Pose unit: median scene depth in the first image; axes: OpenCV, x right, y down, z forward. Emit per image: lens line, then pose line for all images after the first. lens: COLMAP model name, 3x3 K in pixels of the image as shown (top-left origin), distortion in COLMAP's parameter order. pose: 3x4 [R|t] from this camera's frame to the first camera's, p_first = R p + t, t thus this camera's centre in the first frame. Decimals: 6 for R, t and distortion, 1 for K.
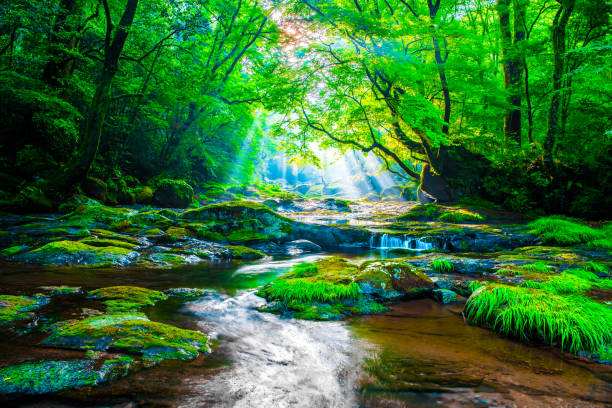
lens RADIAL K [[423.5, 0, 306.0], [0, 423.5, 204.0], [0, 0, 1]] dist [-0.058089, 0.002065]
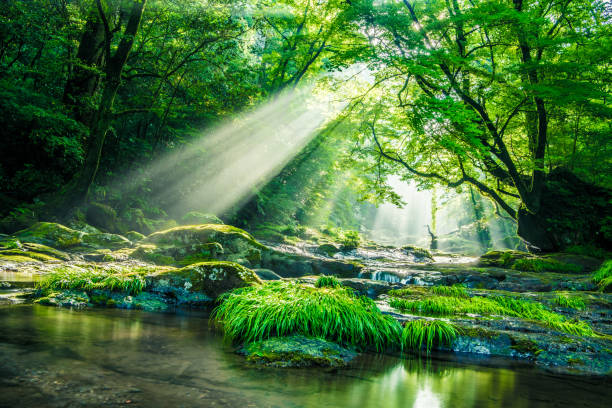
lens RADIAL K [[520.4, 0, 306.0], [0, 520.4, 204.0], [0, 0, 1]] dist [-0.007737, -0.000181]
pose [[0.970967, 0.015765, -0.238694, 0.190056], [-0.043051, 0.993050, -0.109535, 0.041471], [0.235308, 0.116631, 0.964898, 0.025726]]
